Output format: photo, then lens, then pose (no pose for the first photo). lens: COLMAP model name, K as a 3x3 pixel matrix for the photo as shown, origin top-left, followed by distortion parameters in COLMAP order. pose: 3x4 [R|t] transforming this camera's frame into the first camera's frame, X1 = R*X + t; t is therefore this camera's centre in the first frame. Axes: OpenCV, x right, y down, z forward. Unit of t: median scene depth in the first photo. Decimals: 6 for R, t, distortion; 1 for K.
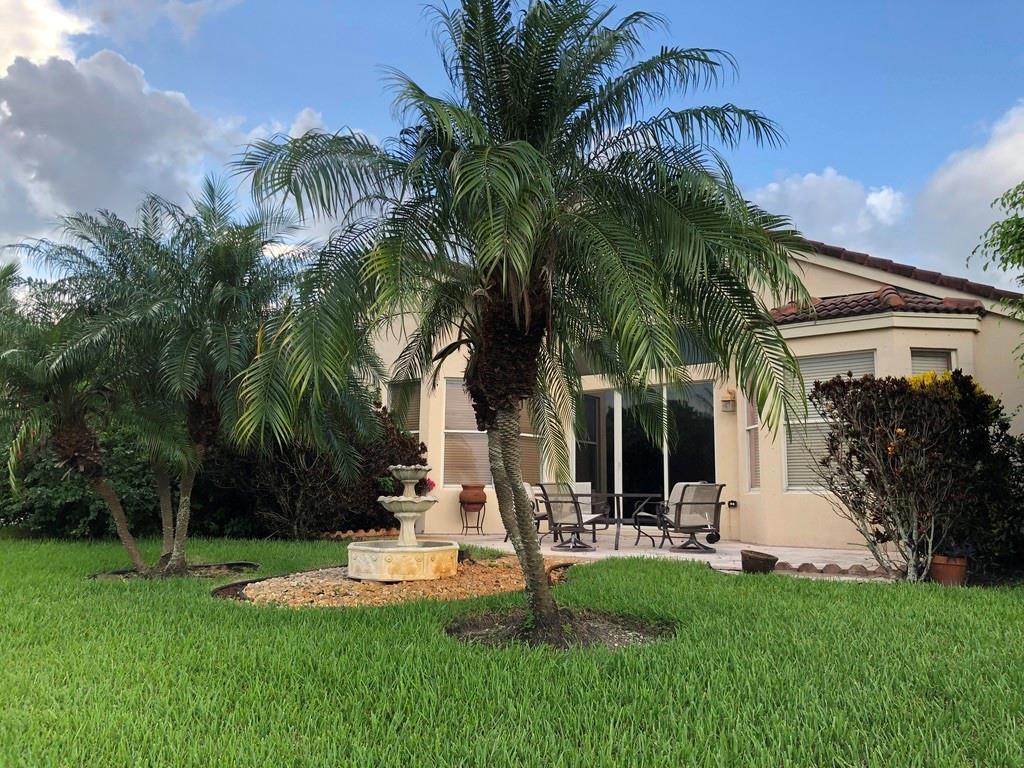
lens RADIAL K [[838.8, 0, 512.0], [0, 838.8, 384.0], [0, 0, 1]] dist [0.005838, 0.001051]
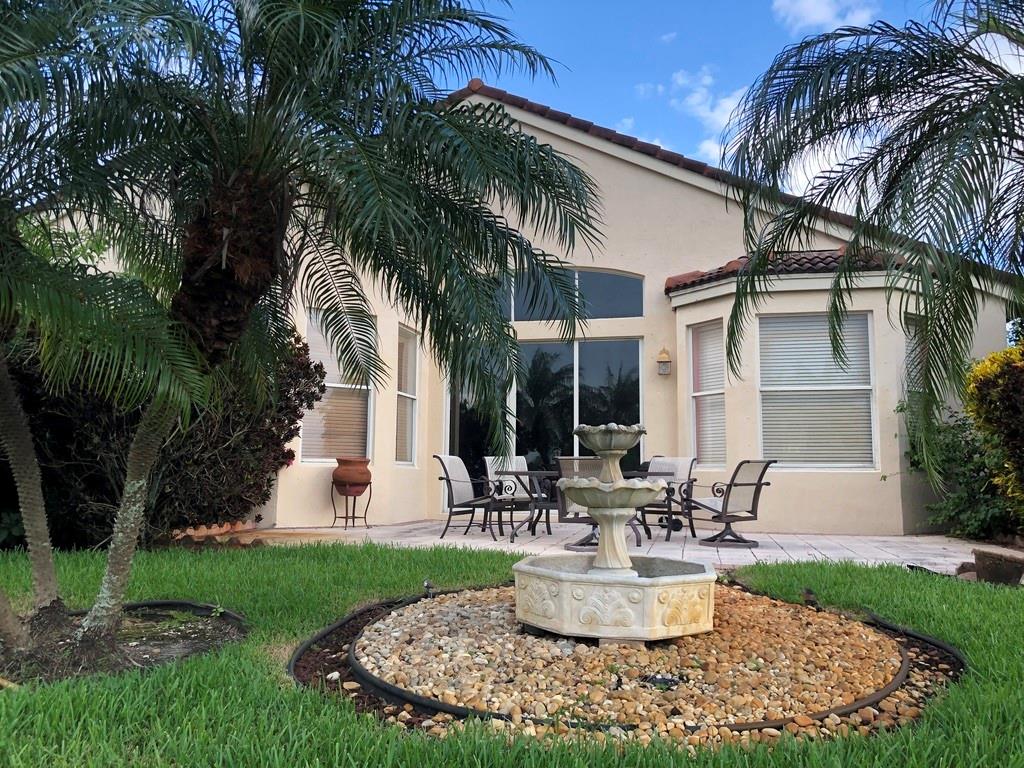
lens RADIAL K [[838.8, 0, 512.0], [0, 838.8, 384.0], [0, 0, 1]] dist [0.005838, 0.001051]
pose [[0.898144, 0.046876, 0.437195, -0.318637], [-0.059640, 0.998100, 0.015504, 0.047797], [-0.435637, -0.039999, 0.899233, 0.383806]]
